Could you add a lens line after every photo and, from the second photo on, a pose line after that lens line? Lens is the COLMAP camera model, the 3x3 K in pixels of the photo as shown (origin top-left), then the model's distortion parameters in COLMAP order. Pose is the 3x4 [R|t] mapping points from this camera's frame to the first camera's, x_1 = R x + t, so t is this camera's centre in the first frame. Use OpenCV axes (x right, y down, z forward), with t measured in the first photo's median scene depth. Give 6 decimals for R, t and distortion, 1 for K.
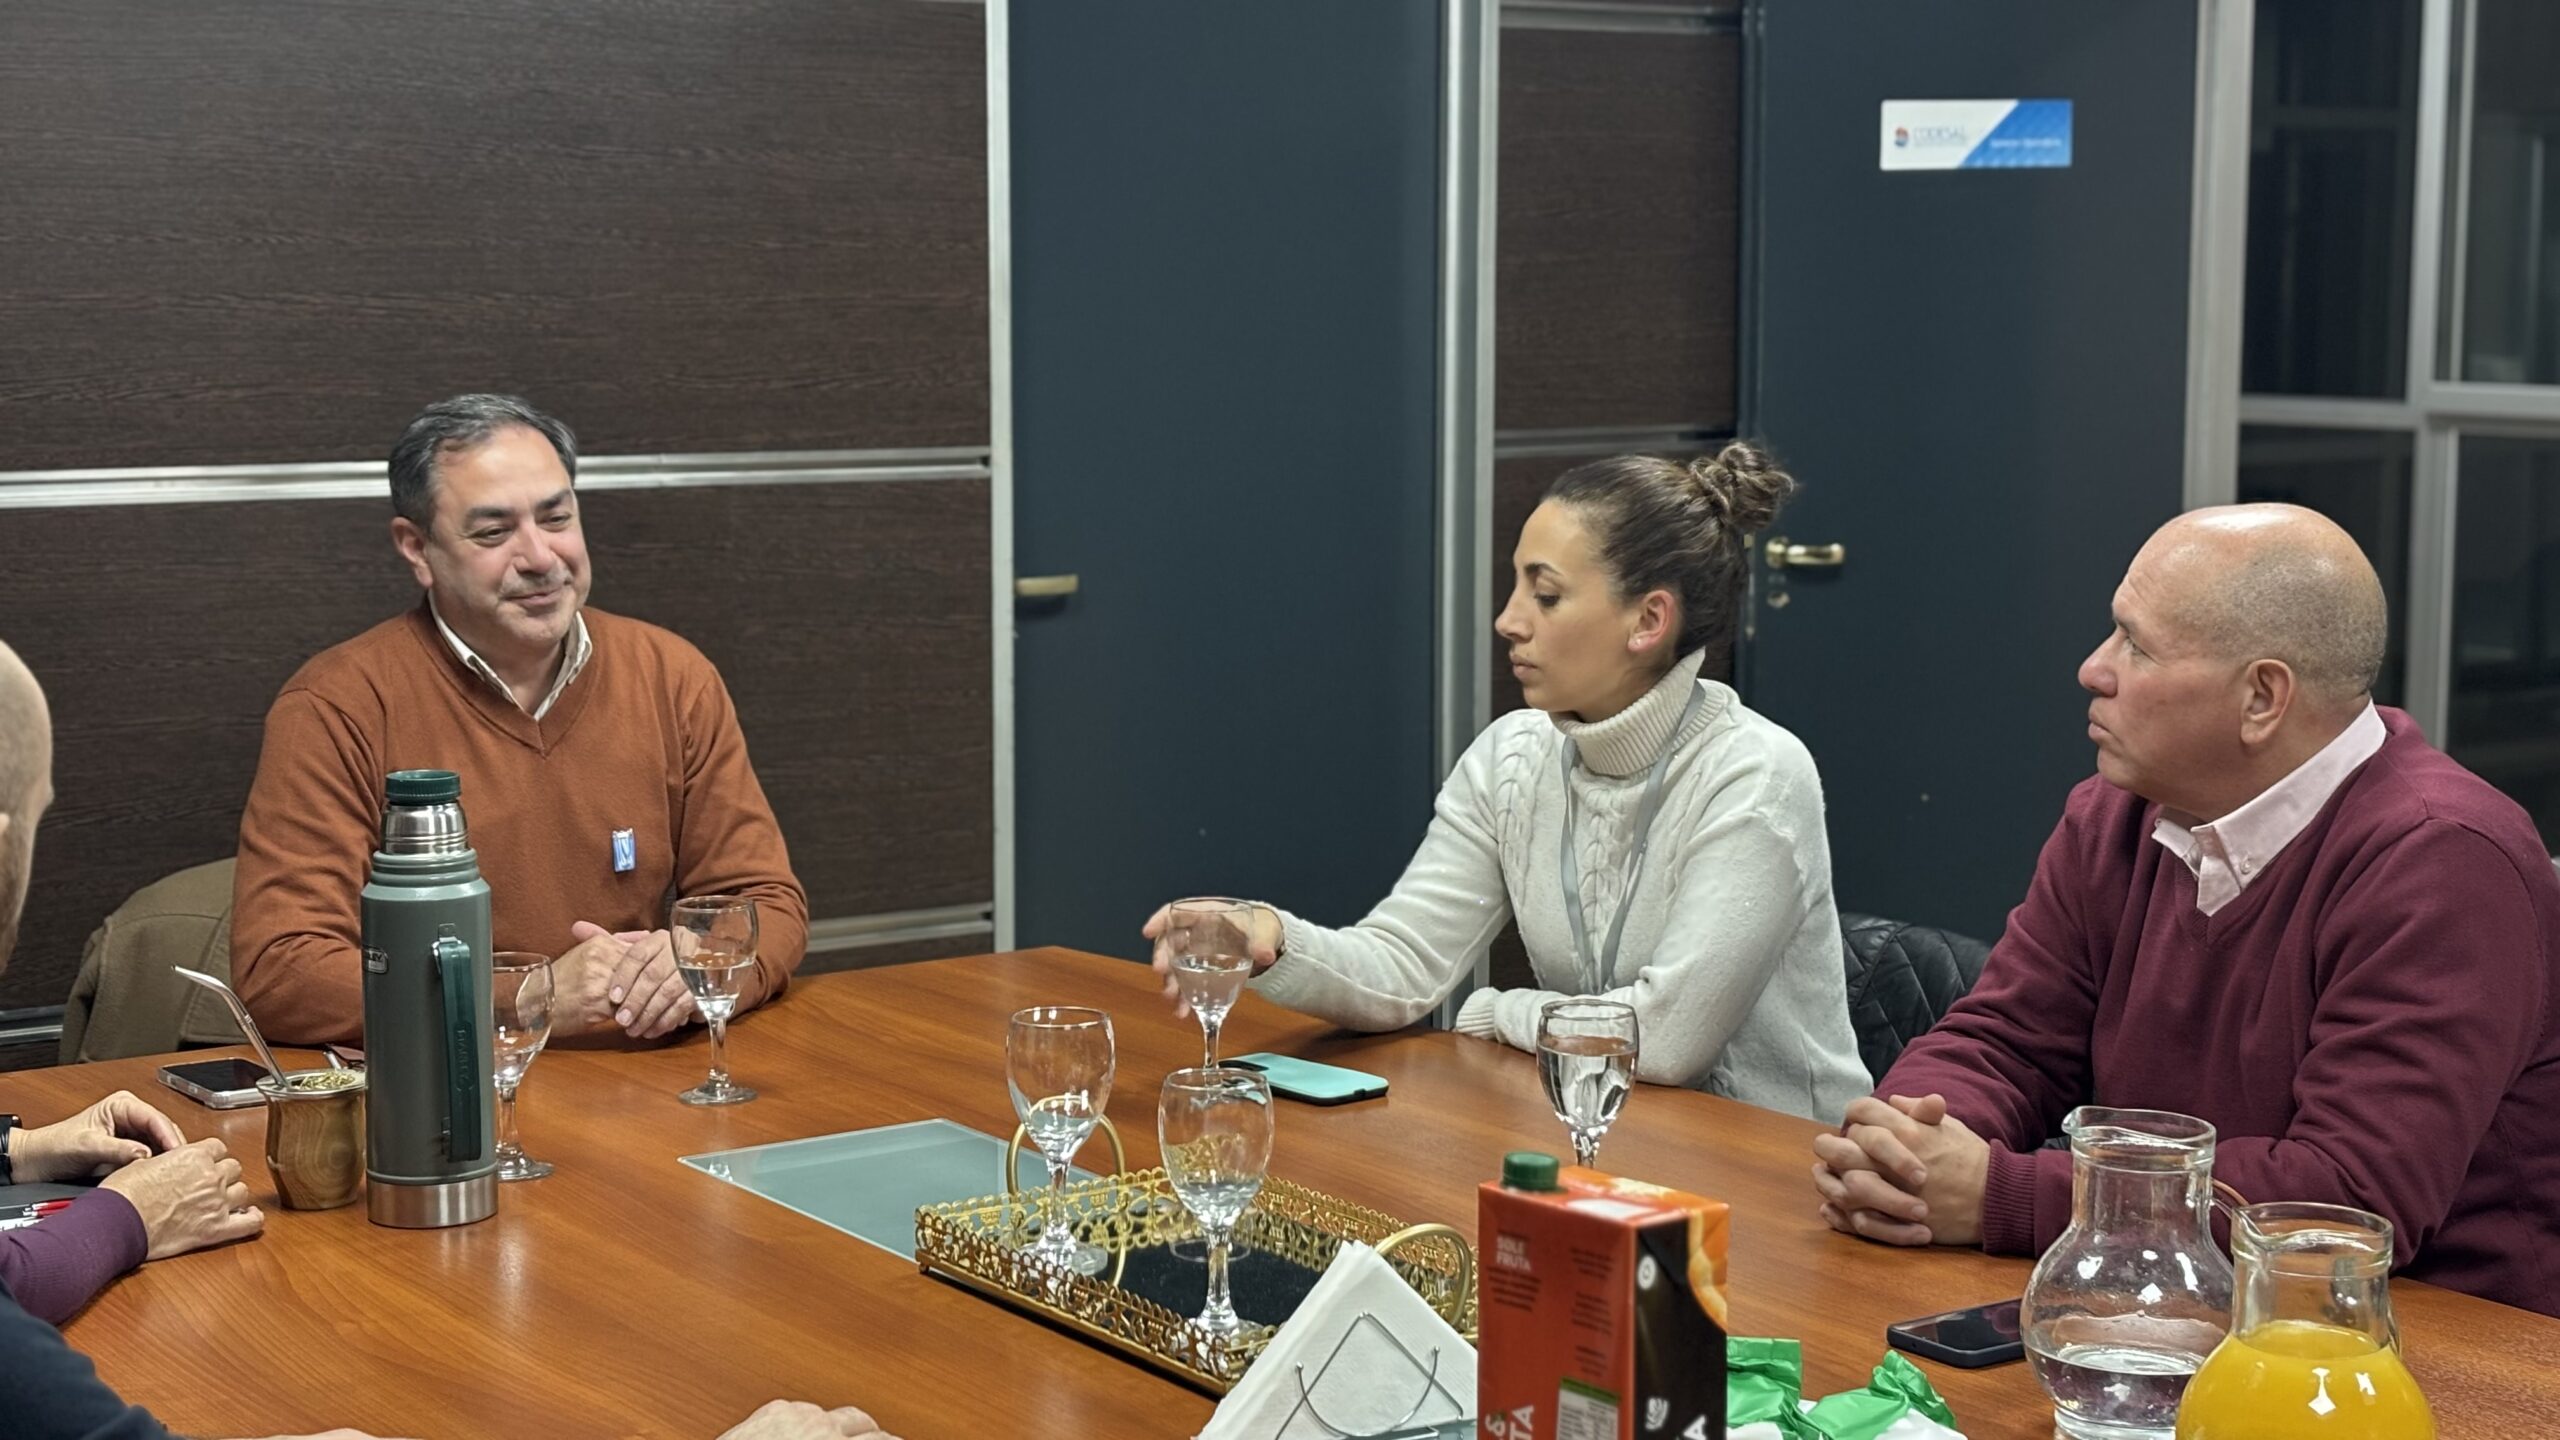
lens RADIAL K [[3866.4, 0, 1292.1], [0, 3866.4, 729.5], [0, 0, 1]] dist [0.093357, 0.000000]
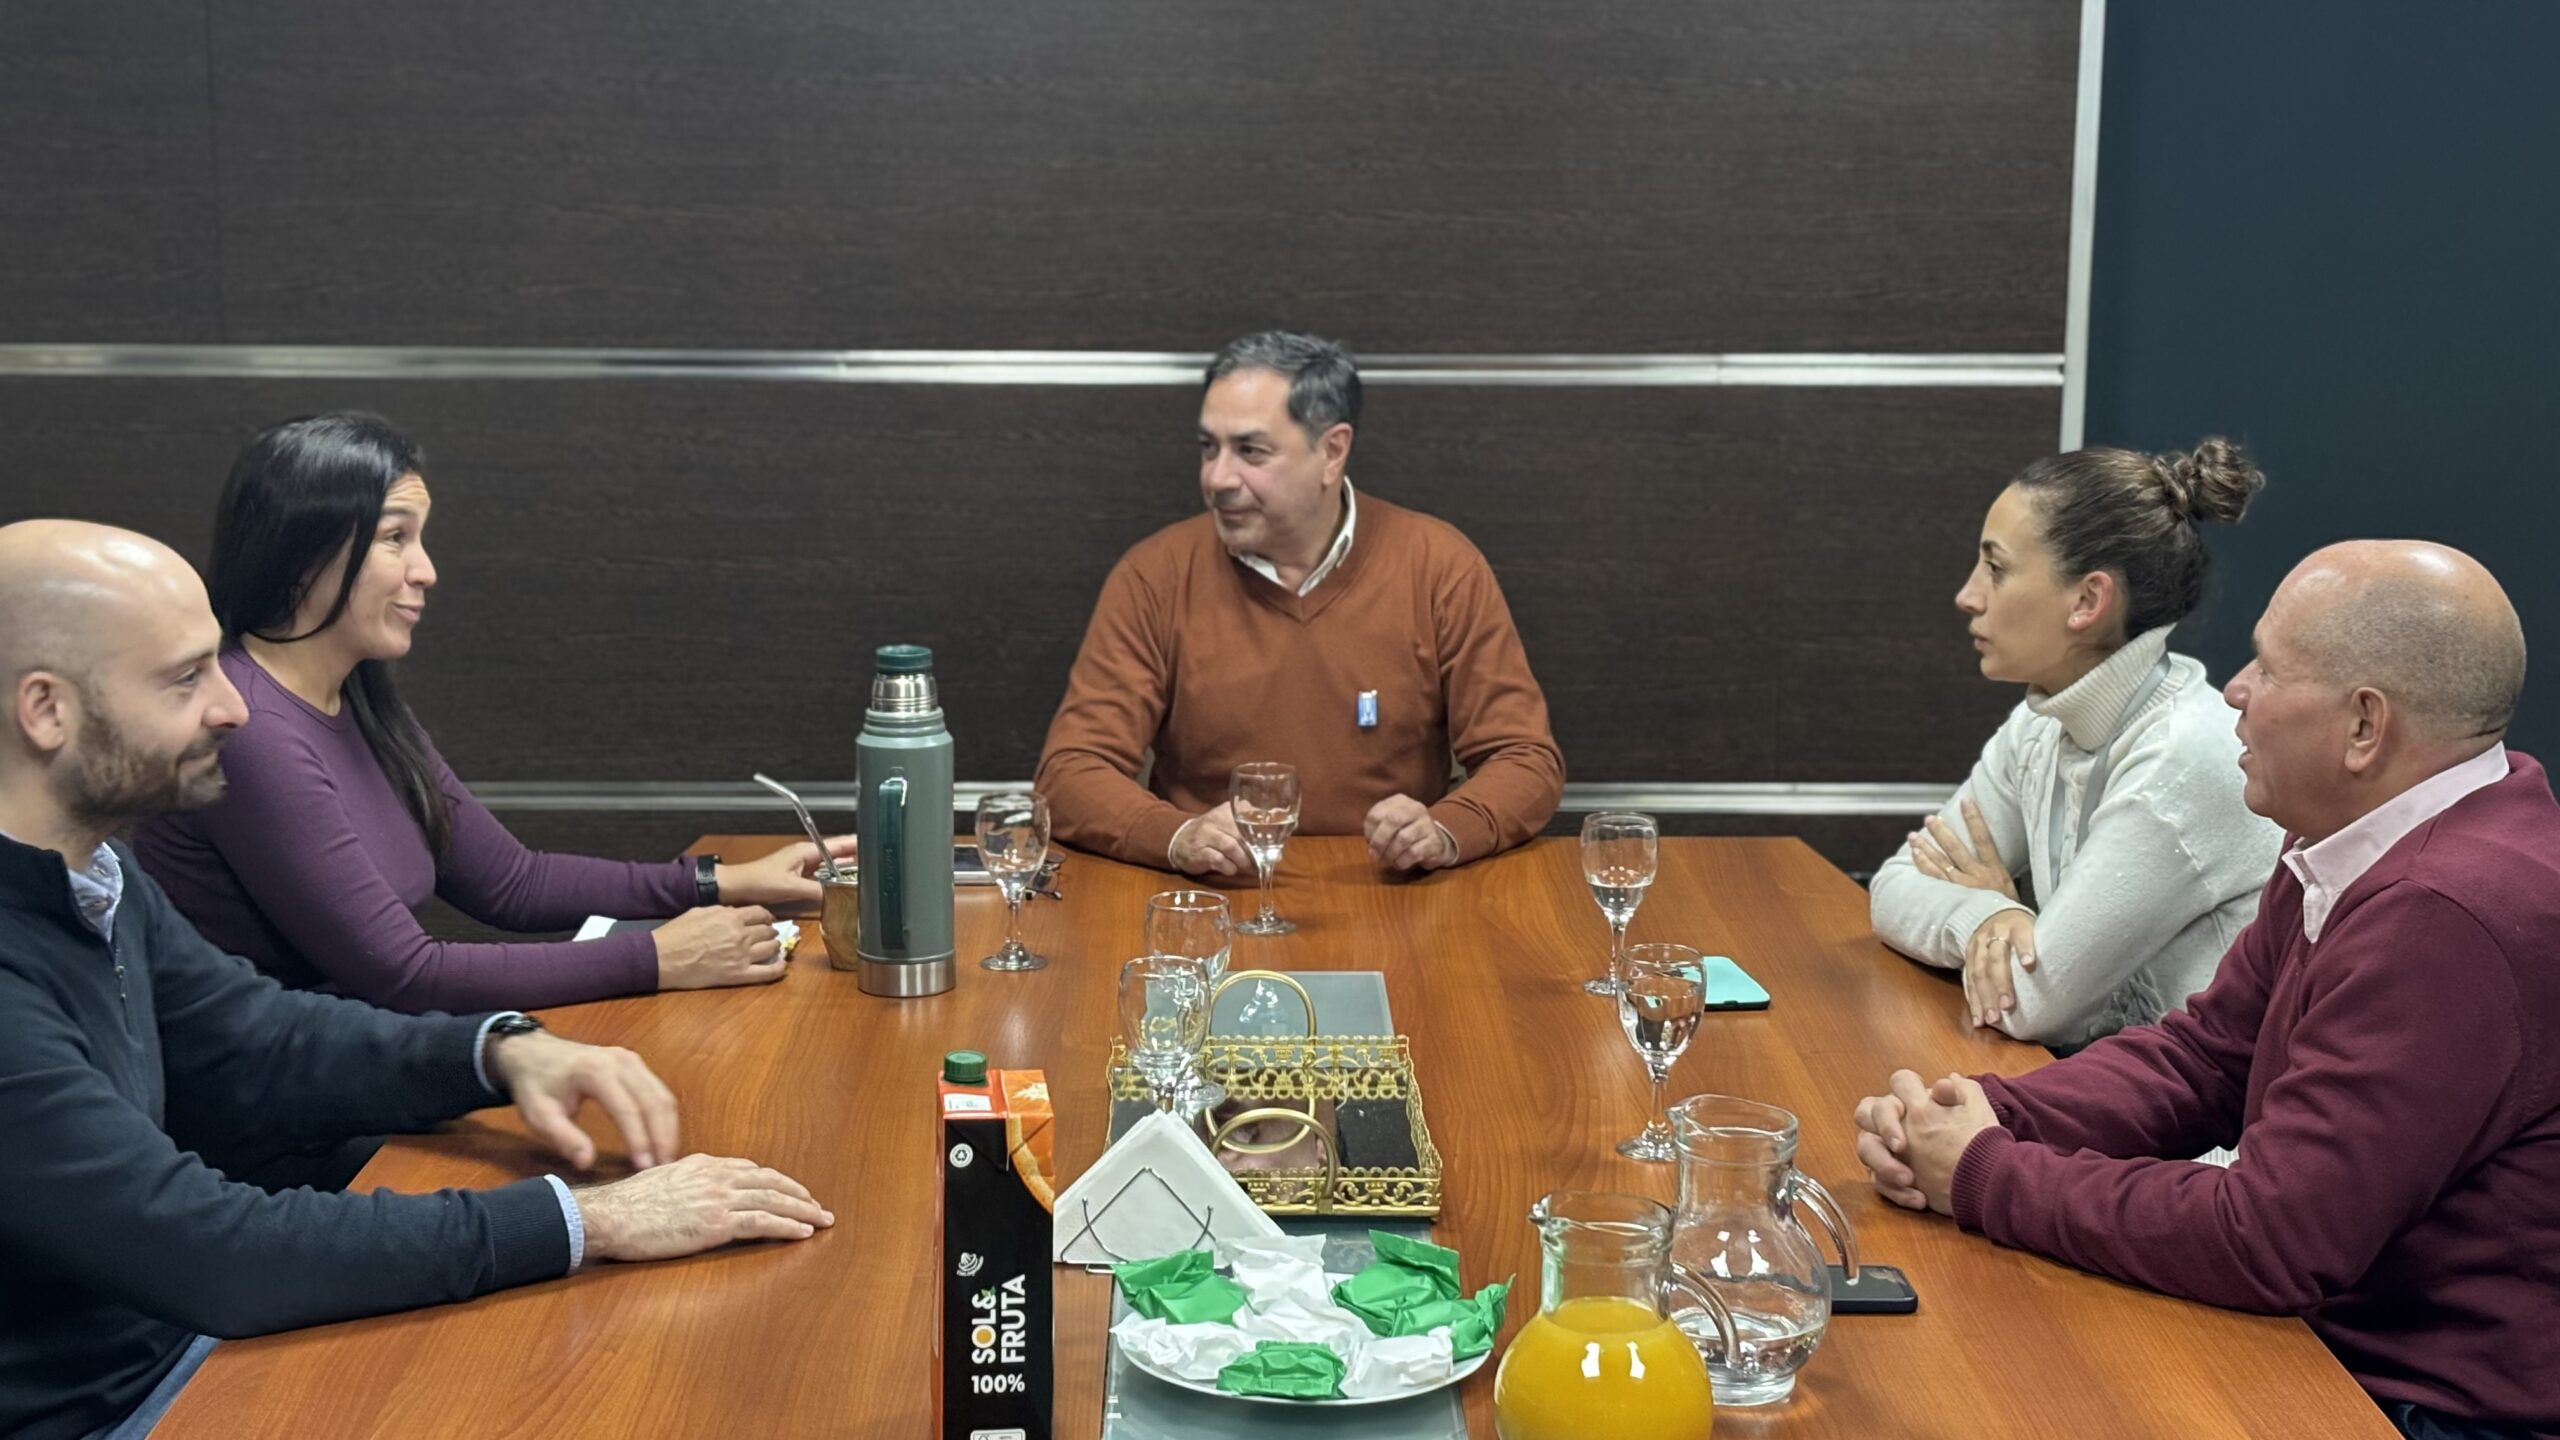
lens RADIAL K [[3866.4, 0, 1252.7], [0, 3866.4, 742.1], [0, 0, 1]] dist [0.093357, 0.000000]
pose [[0.823601, 0.106151, -0.557147, 0.382011], [-0.069866, 0.993836, 0.086073, -0.049696], [0.562850, -0.031965, 0.825941, -0.001197]]
